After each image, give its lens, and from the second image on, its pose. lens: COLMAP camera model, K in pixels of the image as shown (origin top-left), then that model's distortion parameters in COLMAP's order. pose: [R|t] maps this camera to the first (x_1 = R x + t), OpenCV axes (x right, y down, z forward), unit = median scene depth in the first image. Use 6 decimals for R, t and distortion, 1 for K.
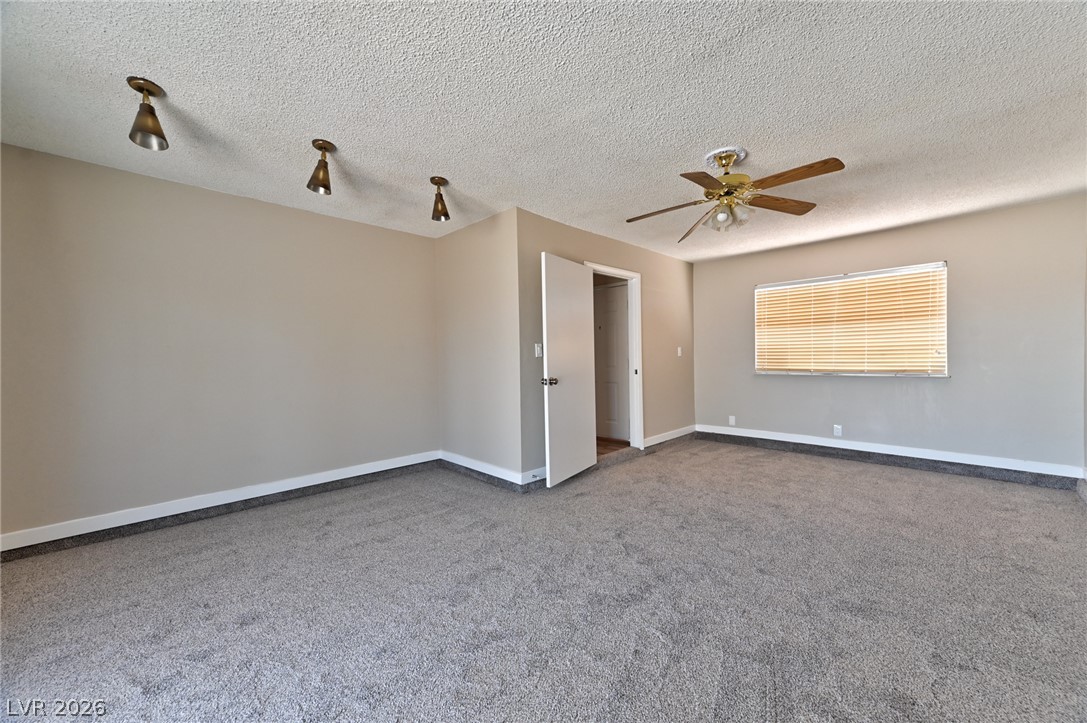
lens RADIAL K [[421.2, 0, 549.9], [0, 421.2, 361.6], [0, 0, 1]] dist [0.023115, 0.000085]
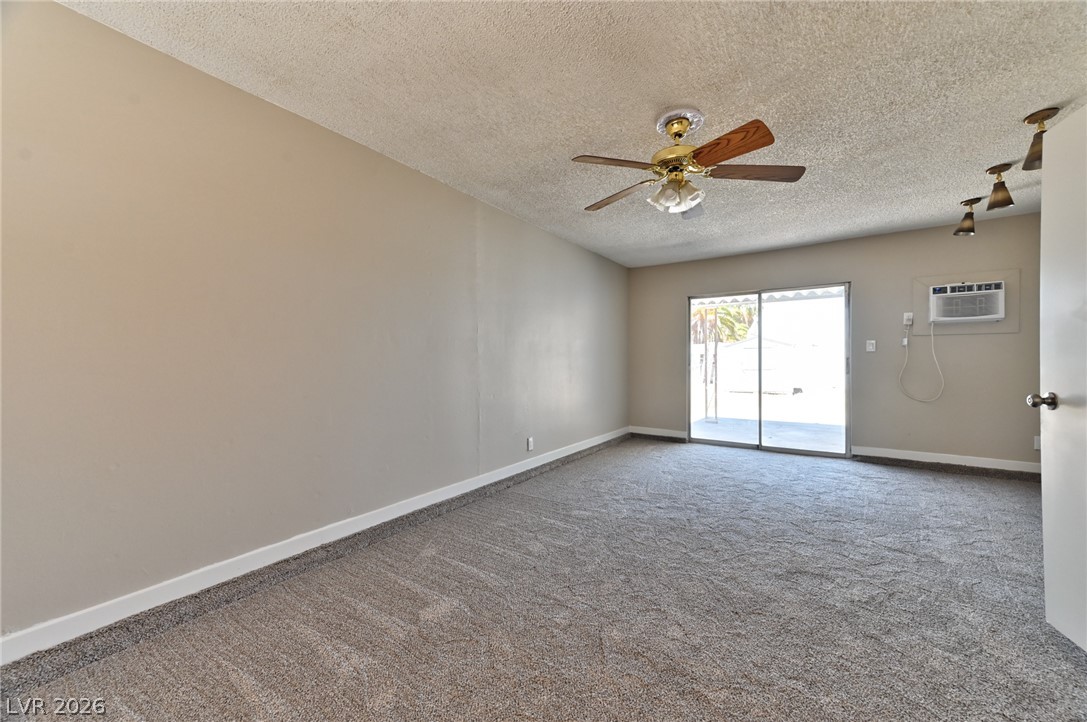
lens RADIAL K [[421.2, 0, 549.9], [0, 421.2, 361.1], [0, 0, 1]] dist [0.023115, 0.000085]
pose [[-0.975621, 0.019899, -0.218558, 0.659788], [0.016703, 0.999725, 0.016461, -0.012805], [0.218825, 0.012409, -0.975685, 1.352543]]
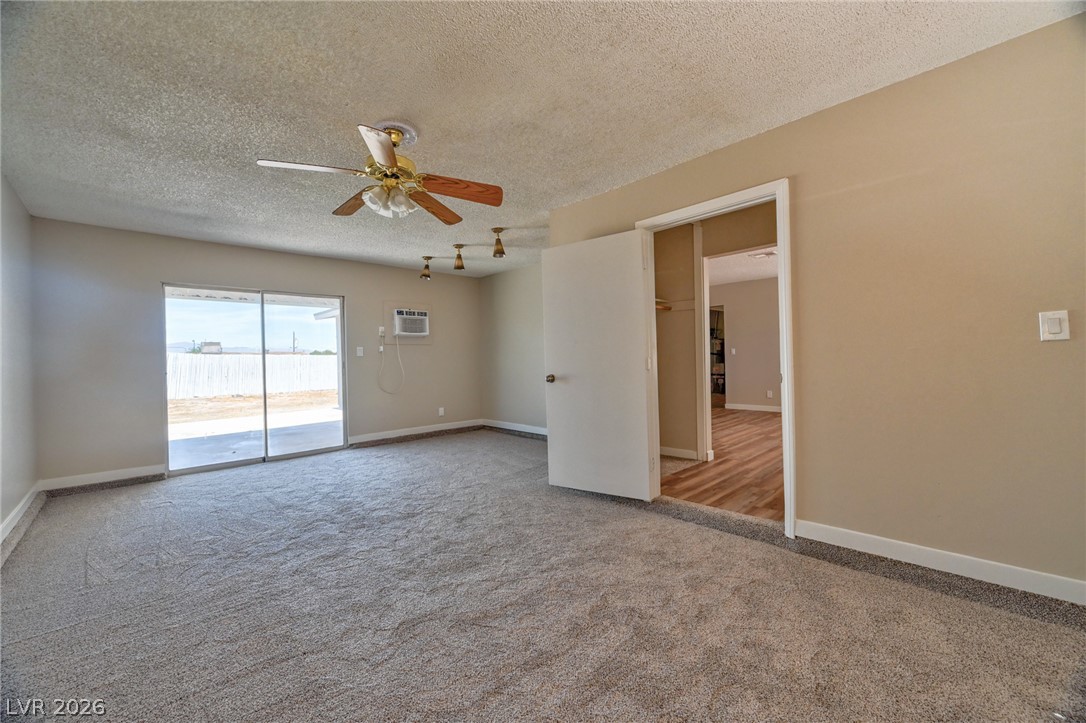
lens RADIAL K [[420.8, 0, 549.4], [0, 420.8, 361.6], [0, 0, 1]] dist [0.023115, 0.000085]
pose [[-0.012351, 0.024732, -0.999618, 0.990233], [0.011138, 0.999635, 0.024594, -0.015302], [0.999862, -0.010830, -0.012622, 1.013583]]
